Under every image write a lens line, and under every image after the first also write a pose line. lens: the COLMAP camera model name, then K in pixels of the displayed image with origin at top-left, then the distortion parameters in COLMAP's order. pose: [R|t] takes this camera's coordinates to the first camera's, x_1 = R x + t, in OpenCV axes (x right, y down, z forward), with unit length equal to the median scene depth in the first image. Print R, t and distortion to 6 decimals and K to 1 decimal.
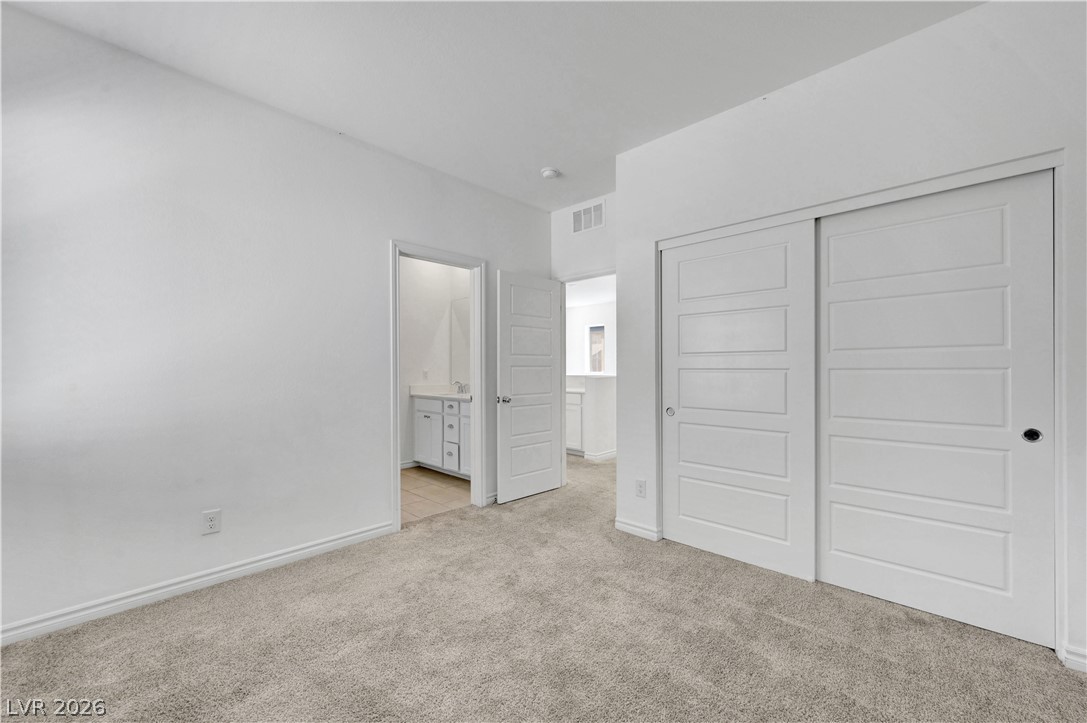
lens RADIAL K [[429.0, 0, 548.6], [0, 429.0, 362.0], [0, 0, 1]] dist [-0.000899, 0.000215]
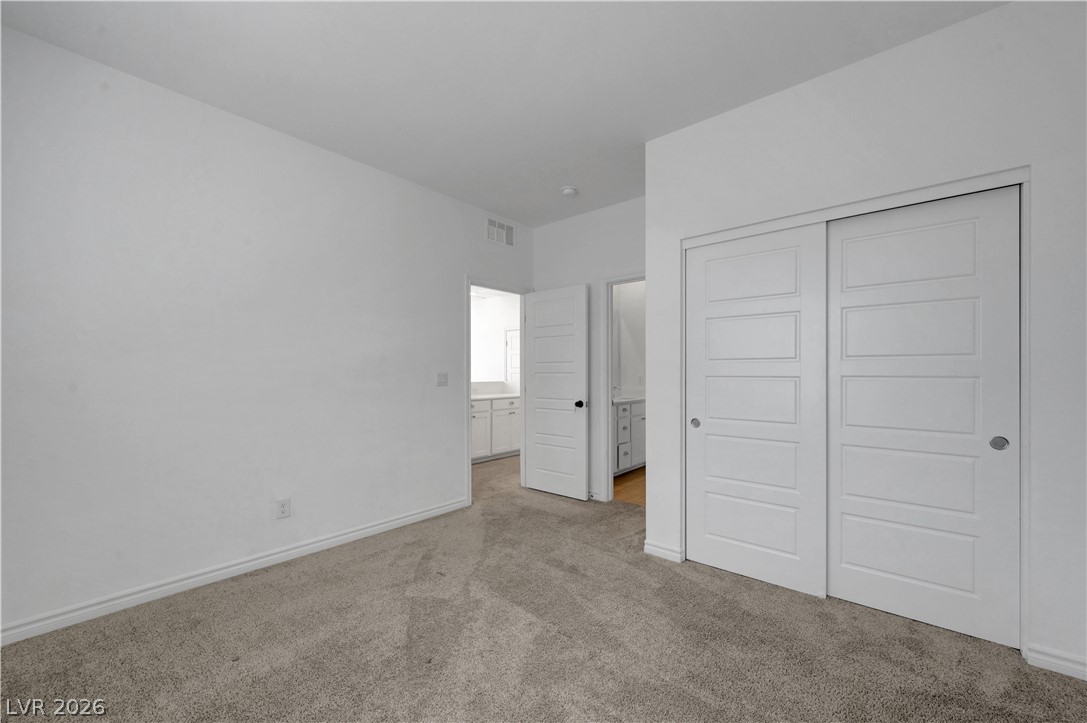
lens RADIAL K [[429.0, 0, 540.9], [0, 429.0, 367.5], [0, 0, 1]] dist [-0.000899, 0.000215]
pose [[0.998320, 0.003507, 0.057835, -0.097233], [-0.003214, 0.999982, -0.005157, 0.002304], [-0.057852, 0.004962, 0.998313, 0.085505]]
